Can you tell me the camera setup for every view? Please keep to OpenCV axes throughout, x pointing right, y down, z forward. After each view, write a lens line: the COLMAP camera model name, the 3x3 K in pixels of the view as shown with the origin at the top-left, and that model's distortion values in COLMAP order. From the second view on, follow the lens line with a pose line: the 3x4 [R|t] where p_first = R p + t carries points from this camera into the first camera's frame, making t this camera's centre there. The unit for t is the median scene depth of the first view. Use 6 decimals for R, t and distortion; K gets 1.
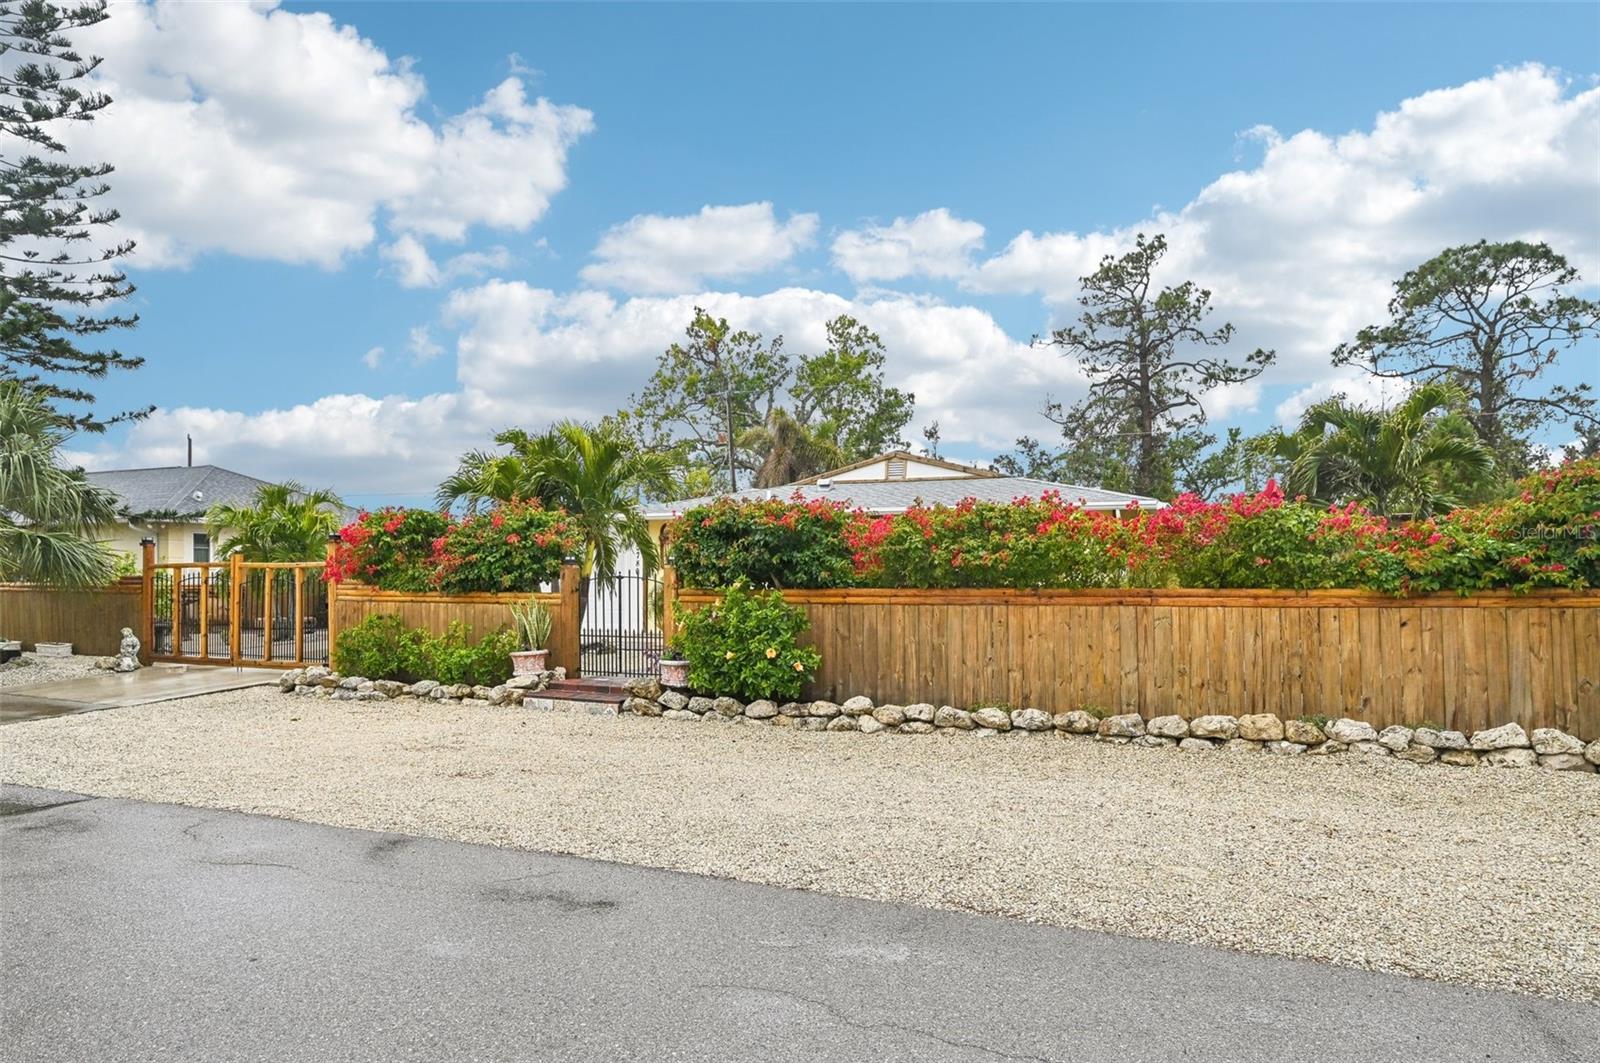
lens RADIAL K [[1020.4, 0, 822.9], [0, 1020.4, 585.2], [0, 0, 1]] dist [-0.001908, 0.000232]
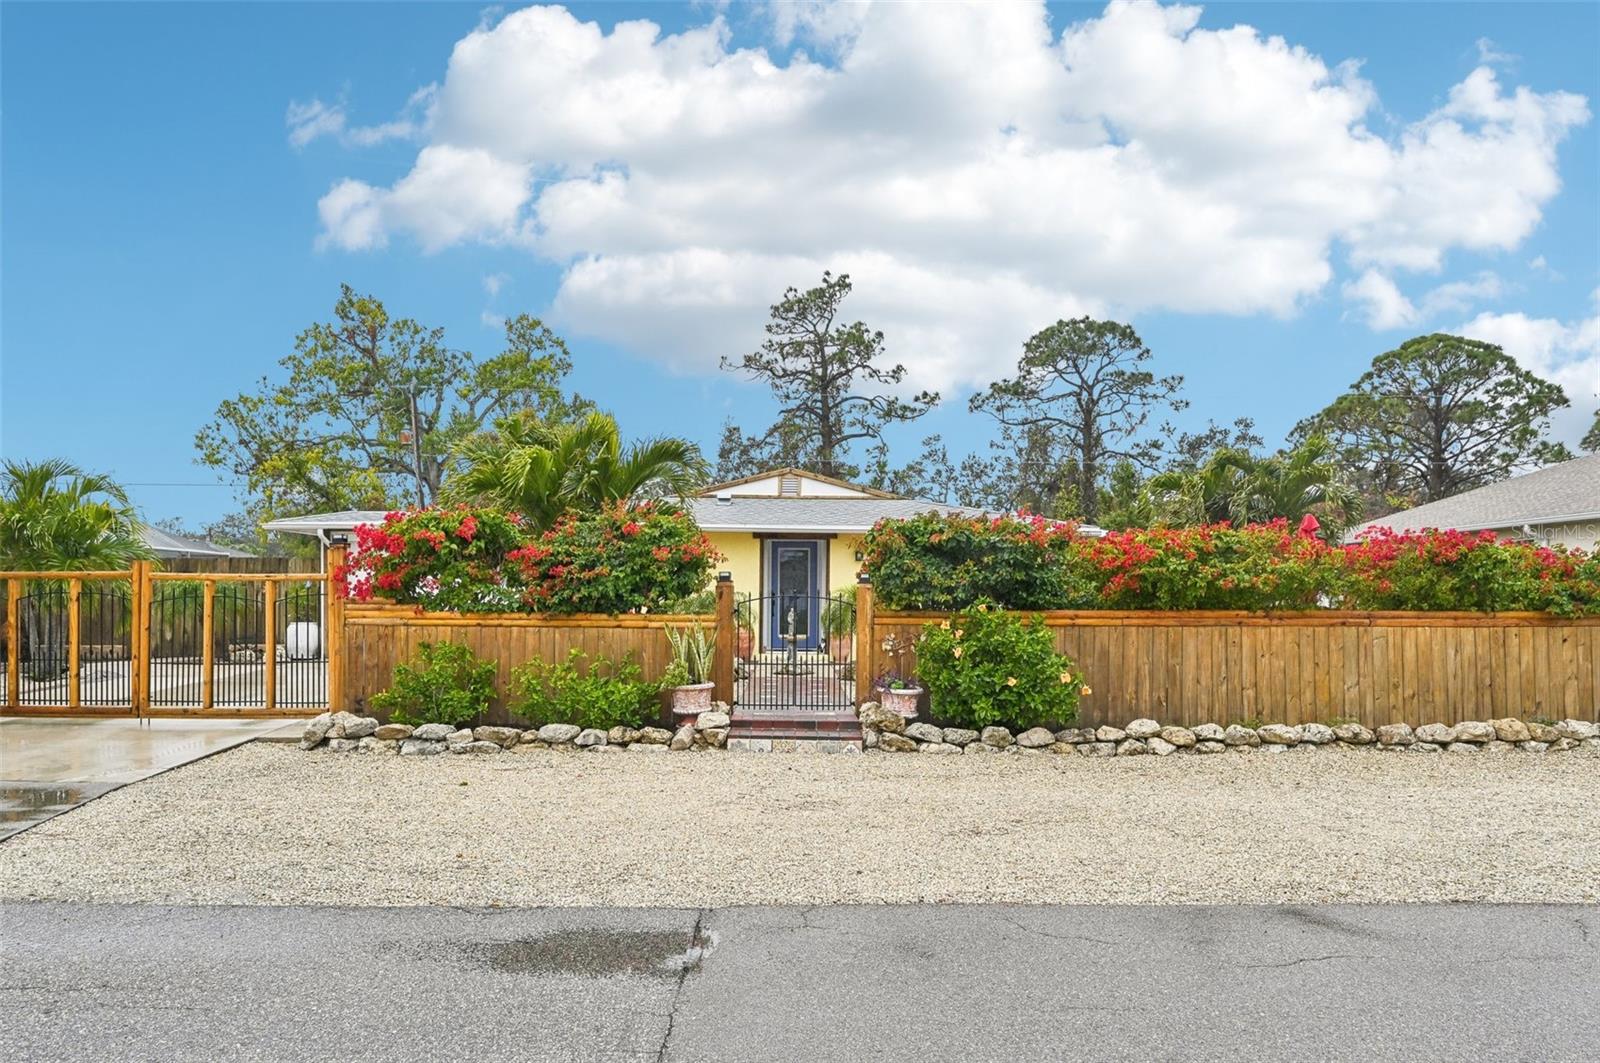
lens RADIAL K [[1020.4, 0, 822.9], [0, 1020.4, 585.2], [0, 0, 1]] dist [-0.001908, 0.000232]
pose [[0.908263, 0.010591, 0.418266, -0.624874], [-0.003266, 0.999829, -0.018224, -0.002275], [-0.418387, 0.015186, 0.908142, 0.213385]]
